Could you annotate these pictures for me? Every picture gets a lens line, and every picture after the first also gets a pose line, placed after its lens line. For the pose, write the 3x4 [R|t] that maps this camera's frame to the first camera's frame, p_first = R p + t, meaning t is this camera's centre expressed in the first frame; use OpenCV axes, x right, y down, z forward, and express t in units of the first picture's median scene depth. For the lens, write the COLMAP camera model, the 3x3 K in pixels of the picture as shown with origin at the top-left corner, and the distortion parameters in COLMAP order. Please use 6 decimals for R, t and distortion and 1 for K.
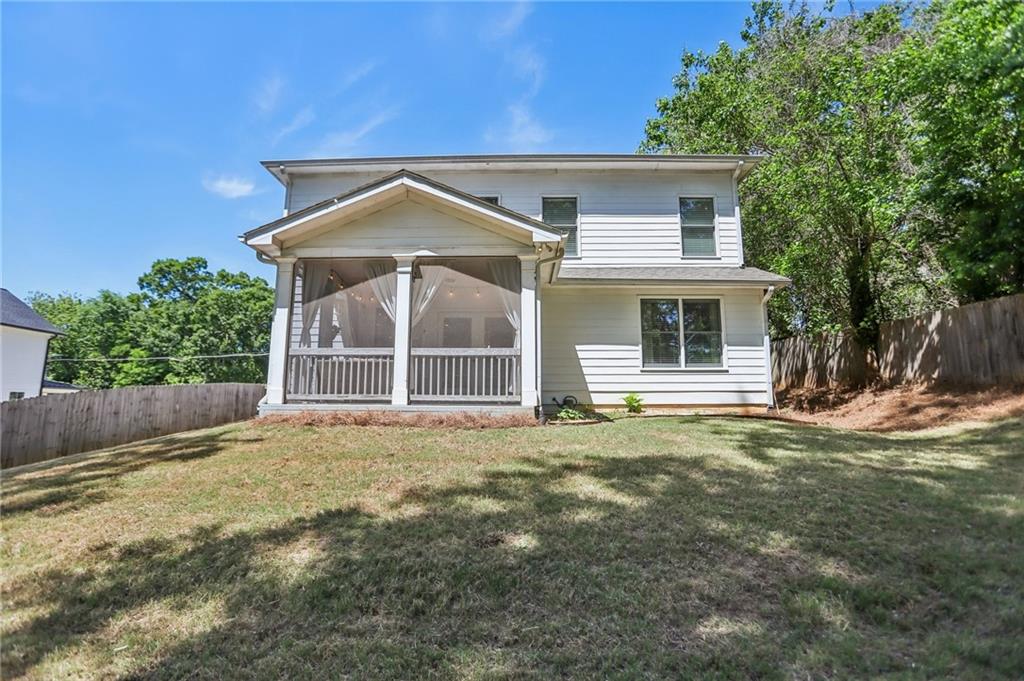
lens RADIAL K [[467.8, 0, 529.8], [0, 467.8, 351.2], [0, 0, 1]] dist [-0.048576, 0.011609]
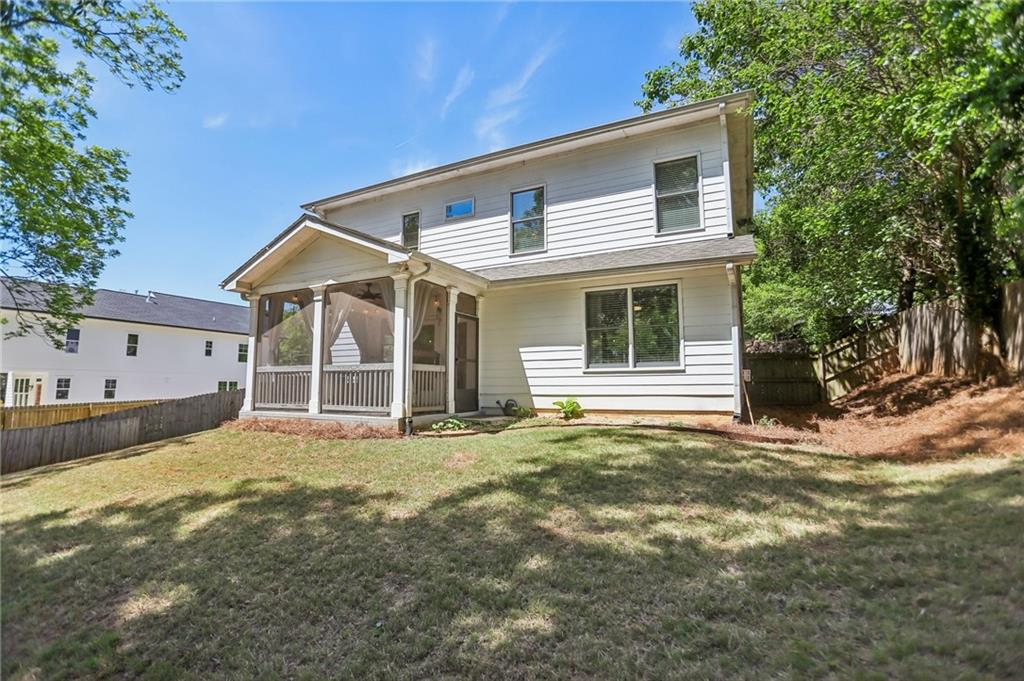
lens RADIAL K [[467.8, 0, 514.1], [0, 467.8, 344.6], [0, 0, 1]] dist [-0.048576, 0.011609]
pose [[0.899229, -0.042255, -0.435433, 0.525184], [0.061347, 0.997669, 0.029875, -0.048880], [0.433156, -0.053577, 0.899725, 0.122286]]
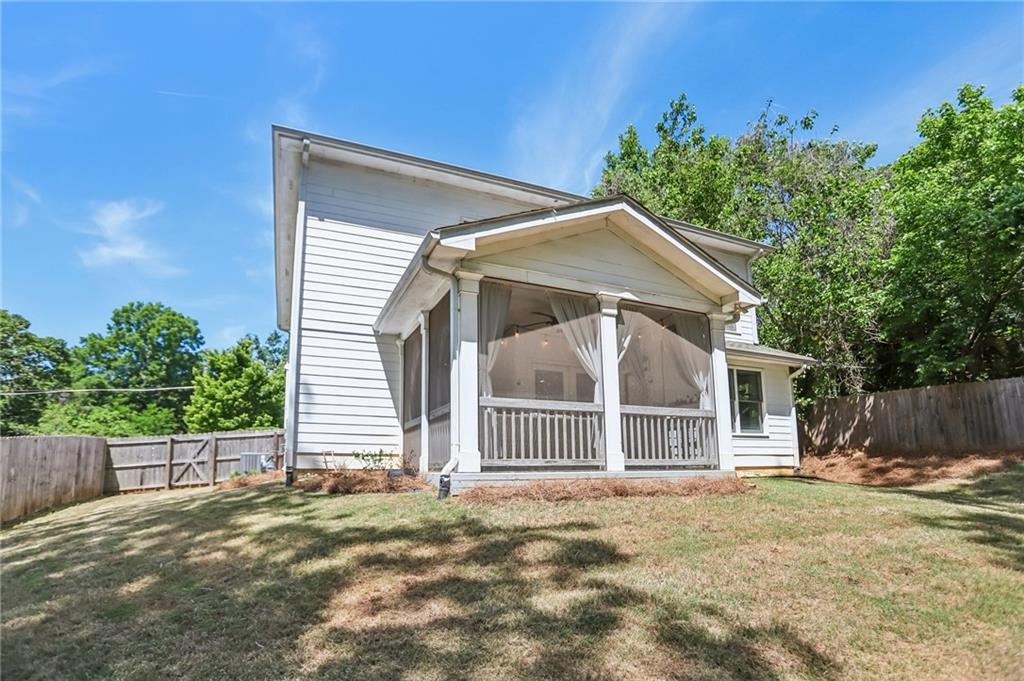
lens RADIAL K [[467.8, 0, 517.6], [0, 467.8, 417.1], [0, 0, 1]] dist [-0.048576, 0.011609]
pose [[0.914301, 0.036896, 0.403351, -0.588236], [-0.044188, 0.998985, 0.008782, 0.012981], [-0.402617, -0.025852, 0.915003, 0.222859]]
